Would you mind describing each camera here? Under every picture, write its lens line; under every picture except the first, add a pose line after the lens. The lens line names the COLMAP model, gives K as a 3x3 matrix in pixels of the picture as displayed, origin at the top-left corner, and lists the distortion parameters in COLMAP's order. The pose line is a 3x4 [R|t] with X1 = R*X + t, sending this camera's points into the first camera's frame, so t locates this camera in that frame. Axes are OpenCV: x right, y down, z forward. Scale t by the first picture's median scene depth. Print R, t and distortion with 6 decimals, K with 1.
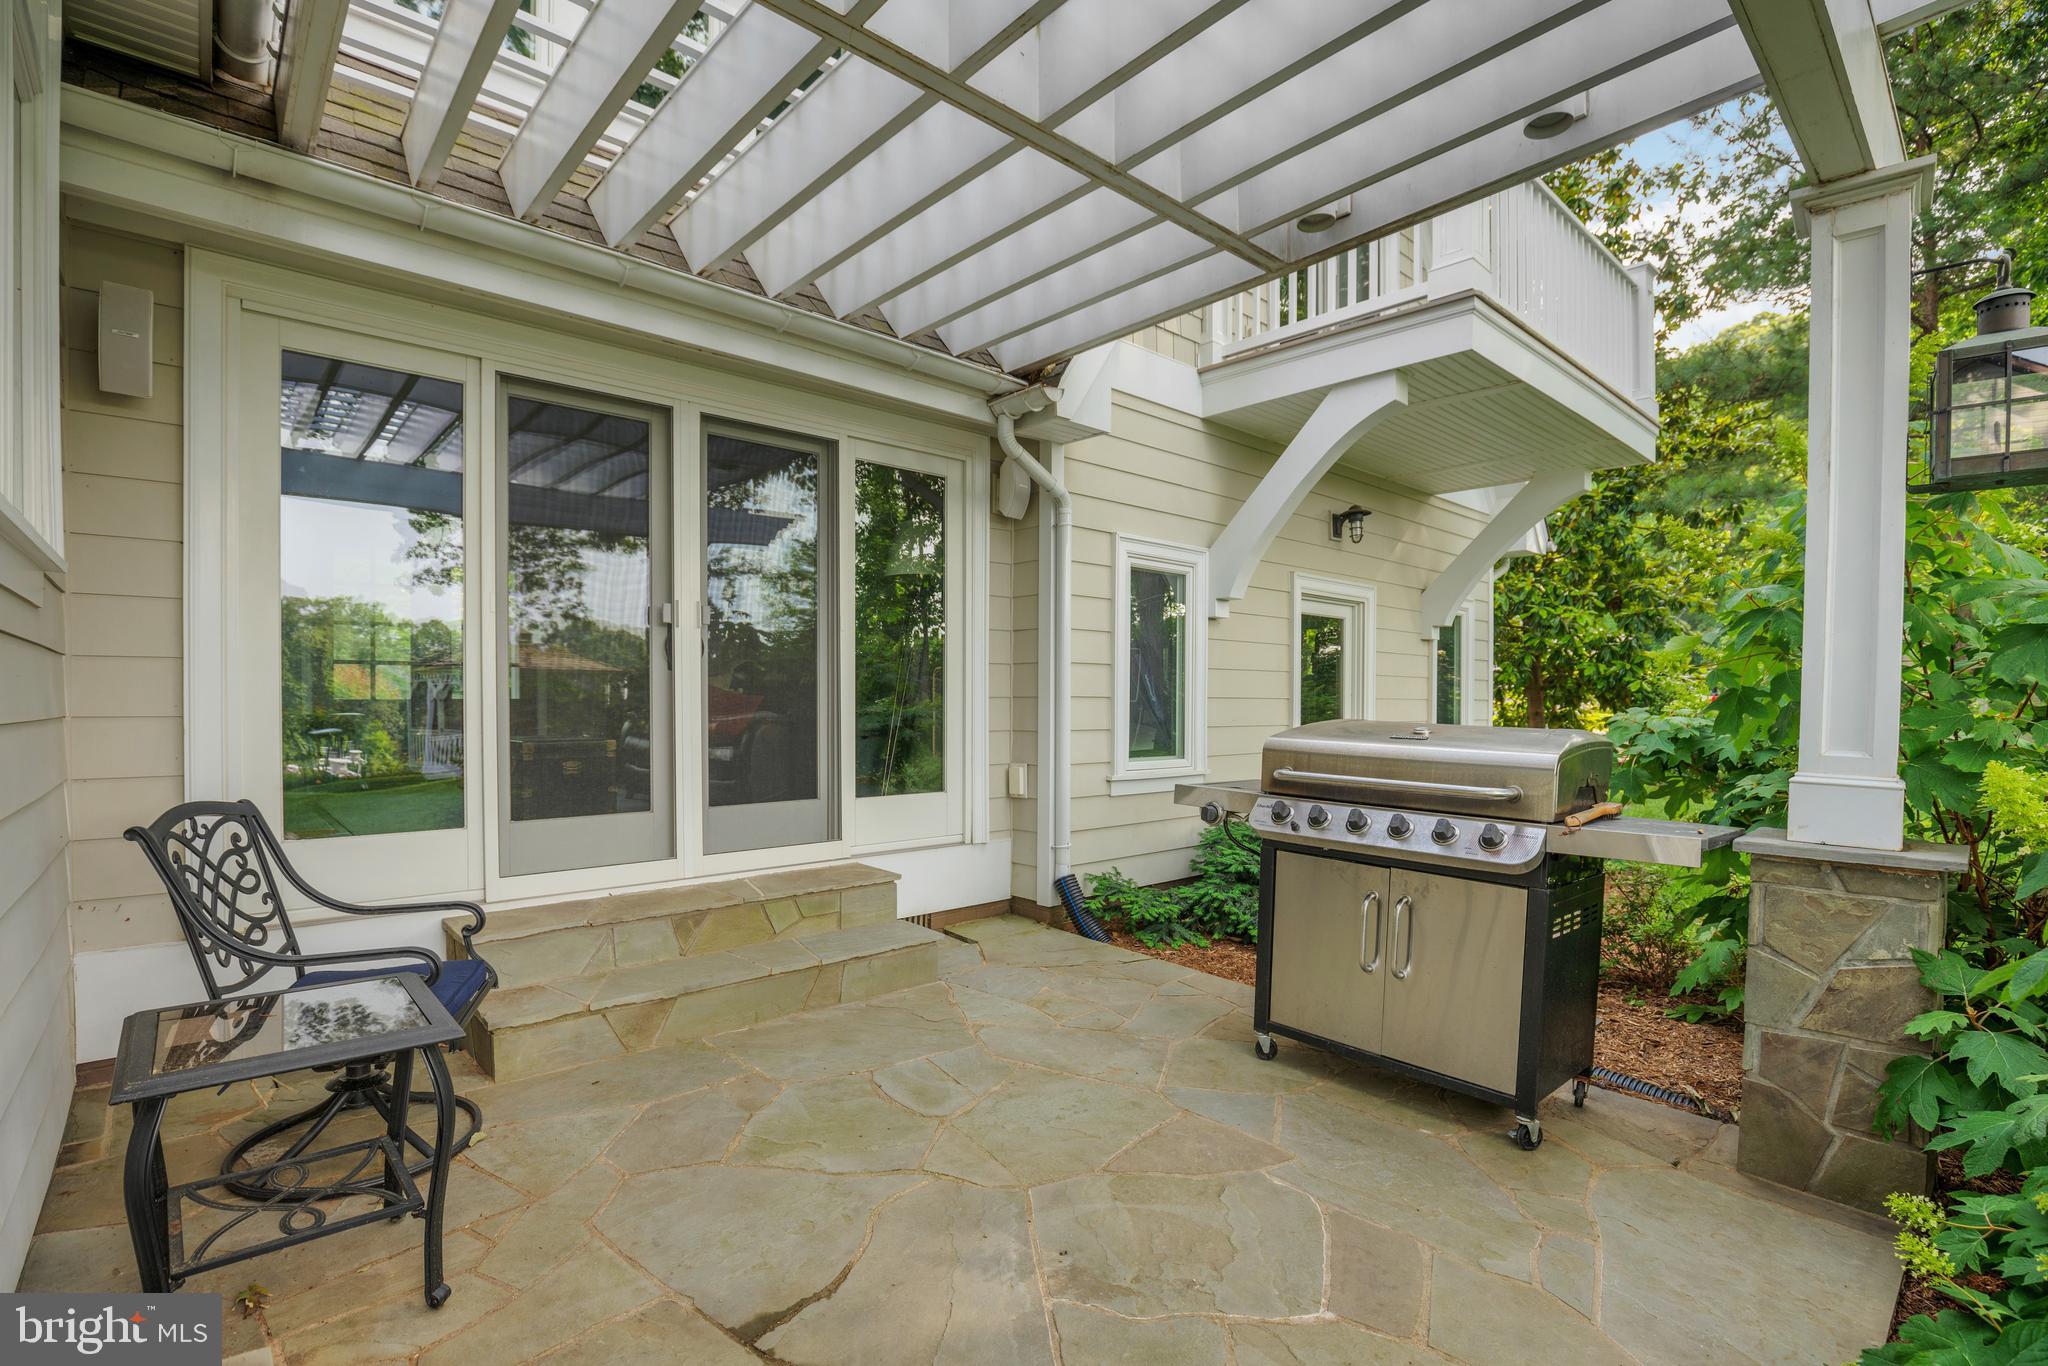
lens RADIAL K [[930.1, 0, 1020.3], [0, 930.1, 720.9], [0, 0, 1]] dist [-0.032340, 0.006510]
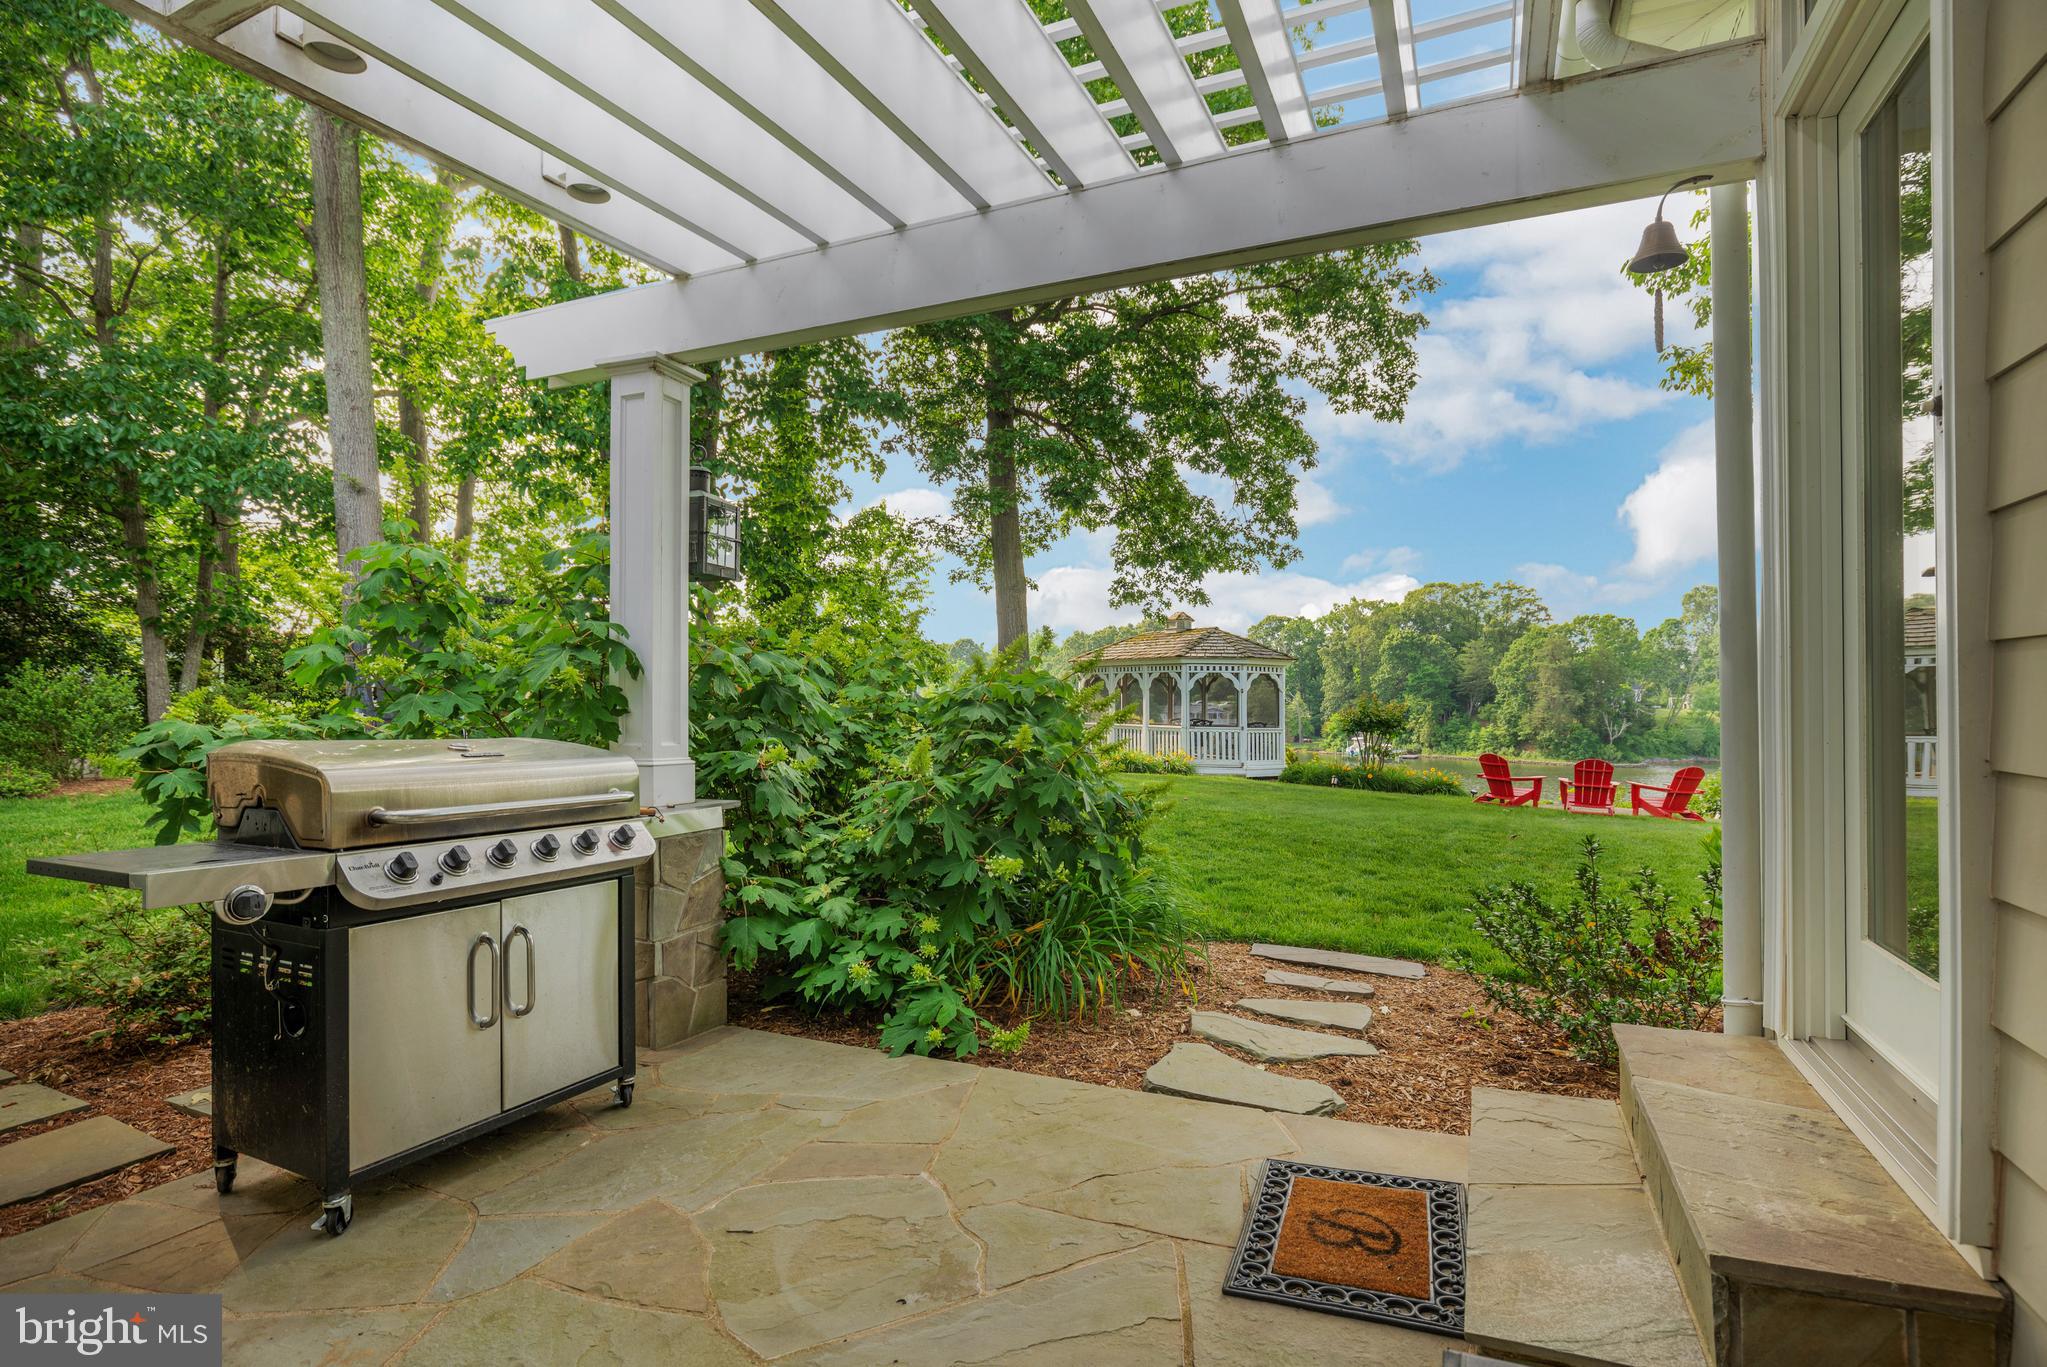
lens RADIAL K [[938.0, 0, 1034.6], [0, 938.0, 716.0], [0, 0, 1]] dist [-0.032535, 0.000004]
pose [[-0.398557, -0.006836, 0.917118, -0.692715], [0.013840, 0.999814, 0.013467, -0.023099], [-0.917039, 0.018060, -0.398388, 0.986294]]
